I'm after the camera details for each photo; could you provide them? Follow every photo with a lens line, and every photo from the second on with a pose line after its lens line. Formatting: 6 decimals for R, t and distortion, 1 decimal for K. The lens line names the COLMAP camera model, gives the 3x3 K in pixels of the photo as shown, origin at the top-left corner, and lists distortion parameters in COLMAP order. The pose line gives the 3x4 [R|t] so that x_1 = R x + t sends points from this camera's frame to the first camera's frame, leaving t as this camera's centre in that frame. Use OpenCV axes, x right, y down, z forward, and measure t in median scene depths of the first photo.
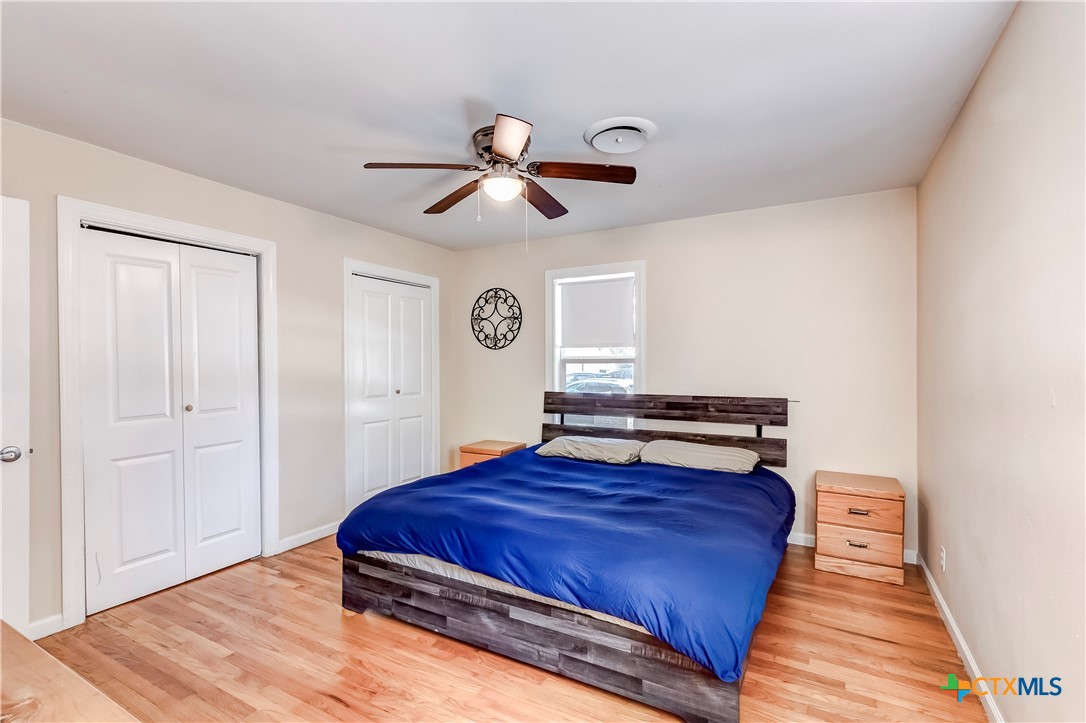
lens RADIAL K [[497.2, 0, 546.1], [0, 497.2, 364.2], [0, 0, 1]] dist [0.004980, 0.001041]
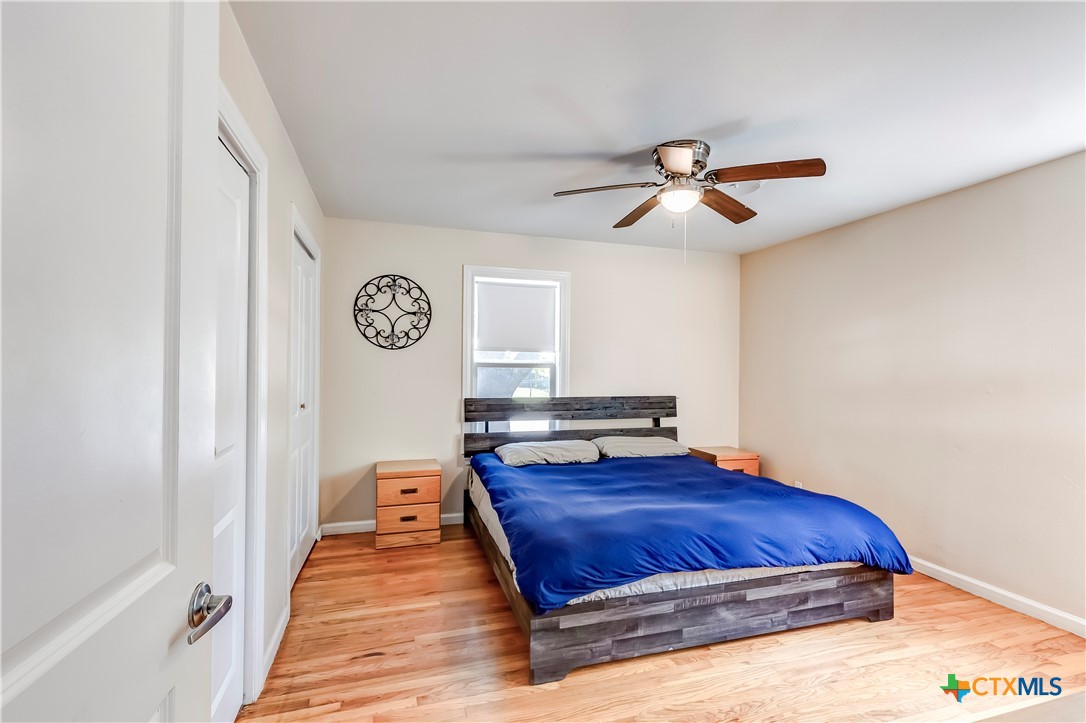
lens RADIAL K [[497.2, 0, 546.1], [0, 497.2, 364.2], [0, 0, 1]] dist [0.004980, 0.001041]
pose [[0.687129, 0.013244, 0.726415, -0.668683], [-0.009698, 0.999912, -0.009057, -0.000311], [-0.726471, -0.000822, 0.687197, 0.319051]]
